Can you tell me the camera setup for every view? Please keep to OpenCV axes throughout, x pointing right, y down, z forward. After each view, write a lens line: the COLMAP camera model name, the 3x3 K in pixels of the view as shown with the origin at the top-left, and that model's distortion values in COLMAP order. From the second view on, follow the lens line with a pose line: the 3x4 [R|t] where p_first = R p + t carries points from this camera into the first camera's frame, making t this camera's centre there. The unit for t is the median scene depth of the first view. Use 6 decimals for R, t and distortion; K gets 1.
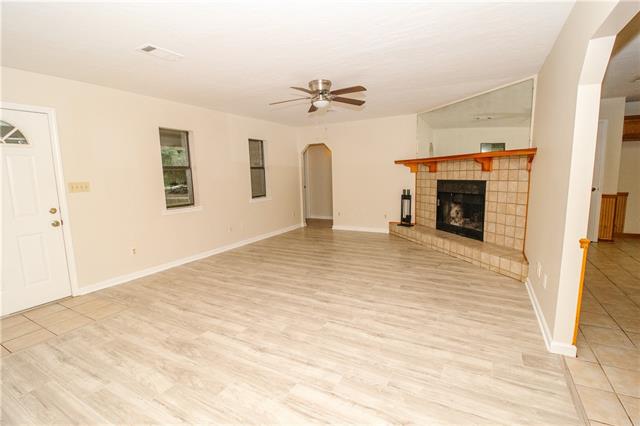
lens RADIAL K [[294.5, 0, 320.0], [0, 294.5, 213.0], [0, 0, 1]] dist [0.002303, -0.014482]
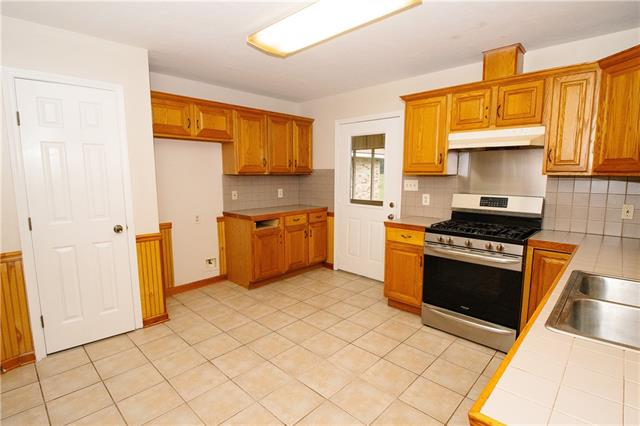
lens RADIAL K [[309.7, 0, 320.0], [0, 309.7, 213.0], [0, 0, 1]] dist [0.000109, -0.018077]
pose [[0.250133, -0.089544, 0.964062, 0.537296], [0.125354, 0.990329, 0.059460, -0.095624], [-0.960063, 0.105976, 0.258938, 0.552661]]
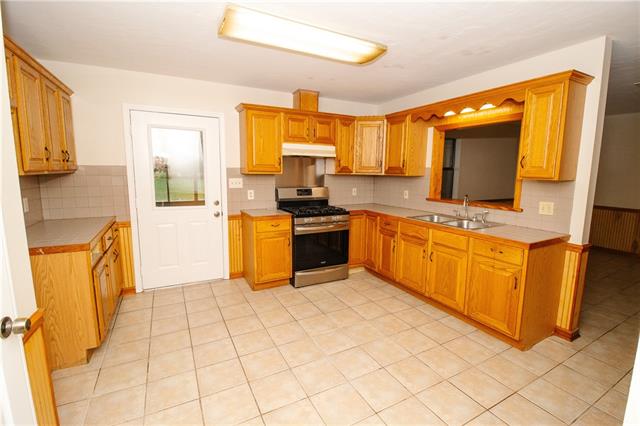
lens RADIAL K [[294.5, 0, 320.0], [0, 294.5, 213.0], [0, 0, 1]] dist [0.002303, -0.014482]
pose [[-0.837691, -0.060779, 0.542752, 0.689569], [0.087188, 0.966160, 0.242760, -0.180930], [-0.539140, 0.250679, -0.804045, 1.041460]]
